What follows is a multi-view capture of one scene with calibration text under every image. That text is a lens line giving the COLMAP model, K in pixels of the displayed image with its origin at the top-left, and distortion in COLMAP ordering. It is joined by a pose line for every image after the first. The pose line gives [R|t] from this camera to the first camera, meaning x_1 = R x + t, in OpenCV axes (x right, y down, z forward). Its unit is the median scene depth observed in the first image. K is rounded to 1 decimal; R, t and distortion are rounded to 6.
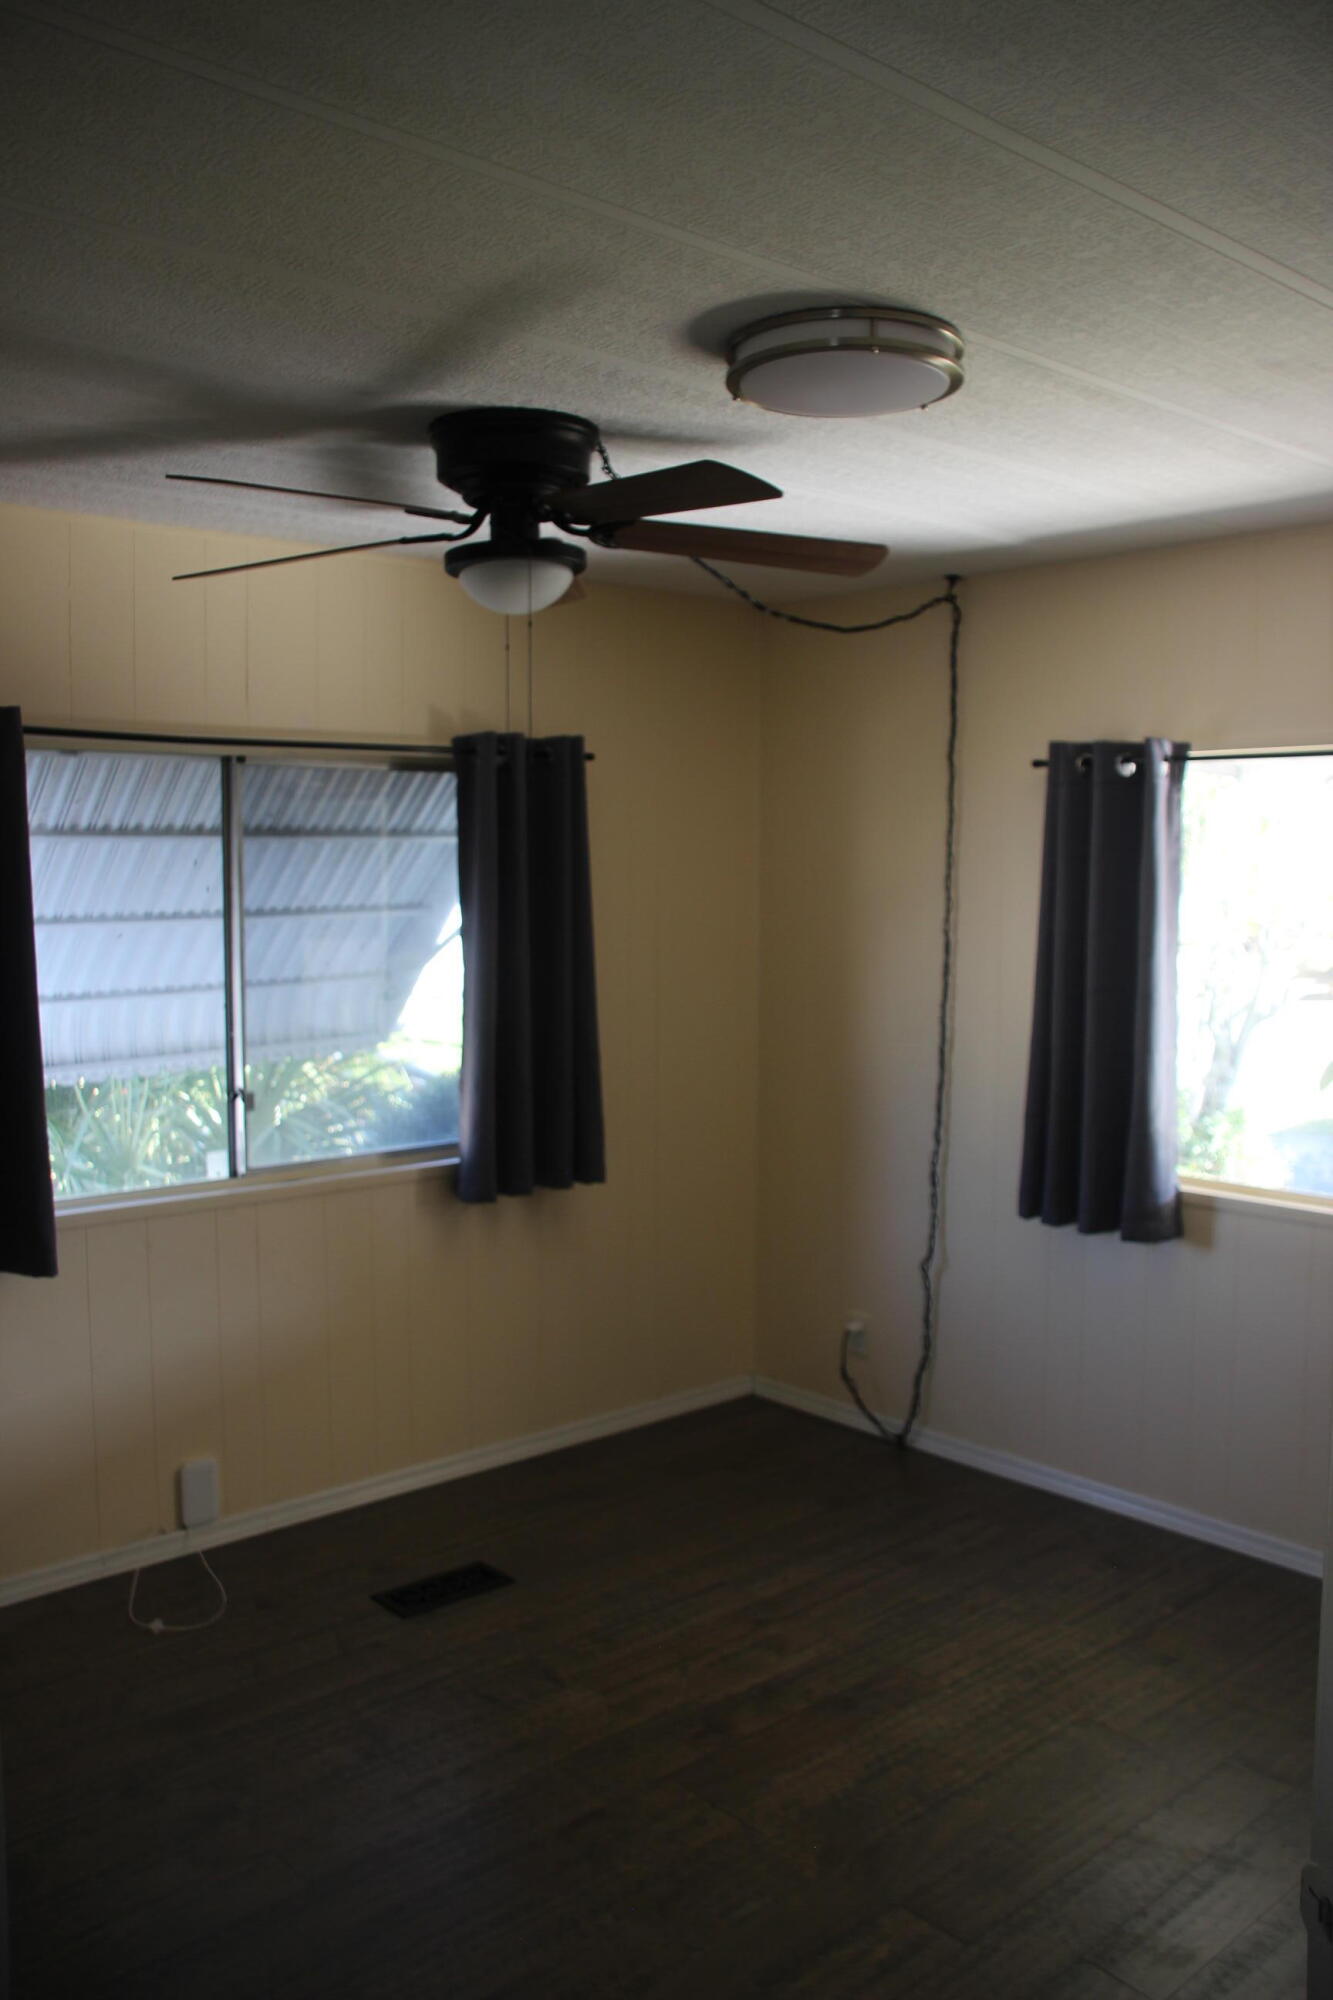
lens RADIAL K [[1665.5, 0, 666.5], [0, 1665.5, 1000.0], [0, 0, 1]] dist [-0.163631, 0.199186]
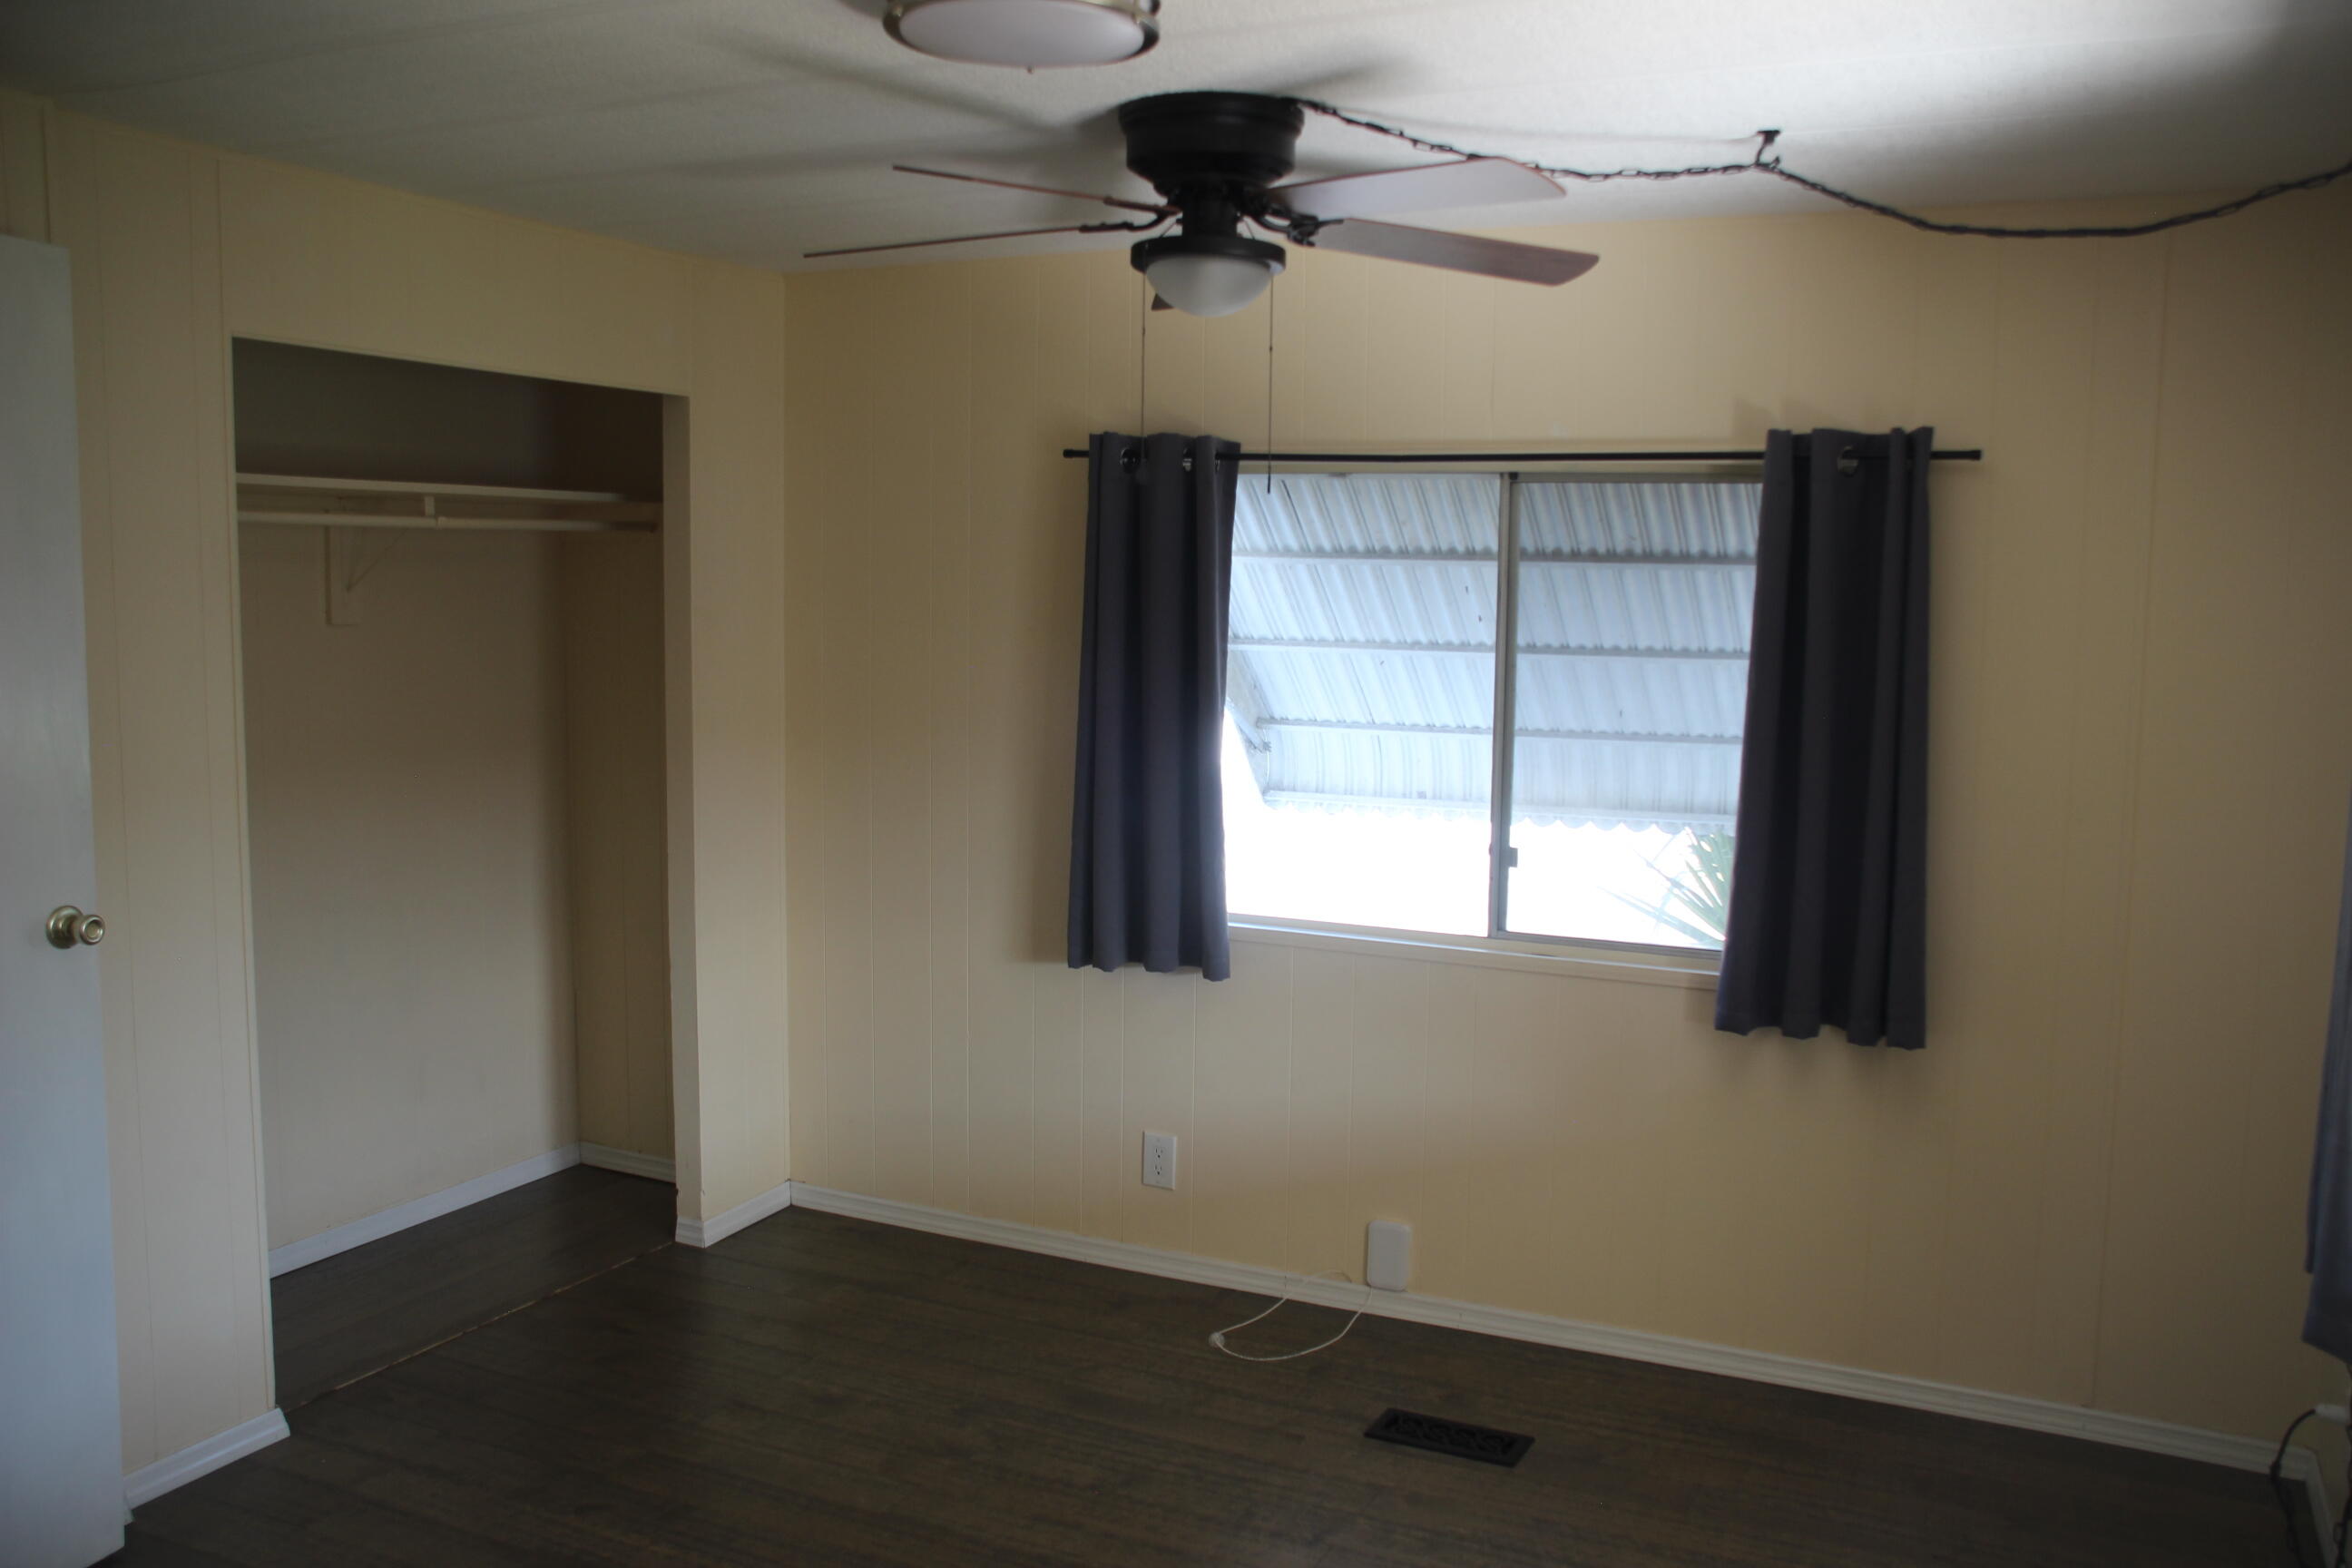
lens RADIAL K [[1958.6, 0, 1169.9], [0, 1958.6, 796.1], [0, 0, 1]] dist [-0.163631, 0.199186]
pose [[0.402431, 0.107183, -0.909154, 0.648694], [-0.090712, 0.992903, 0.076903, -0.037152], [0.910945, 0.051524, 0.409298, 0.405677]]
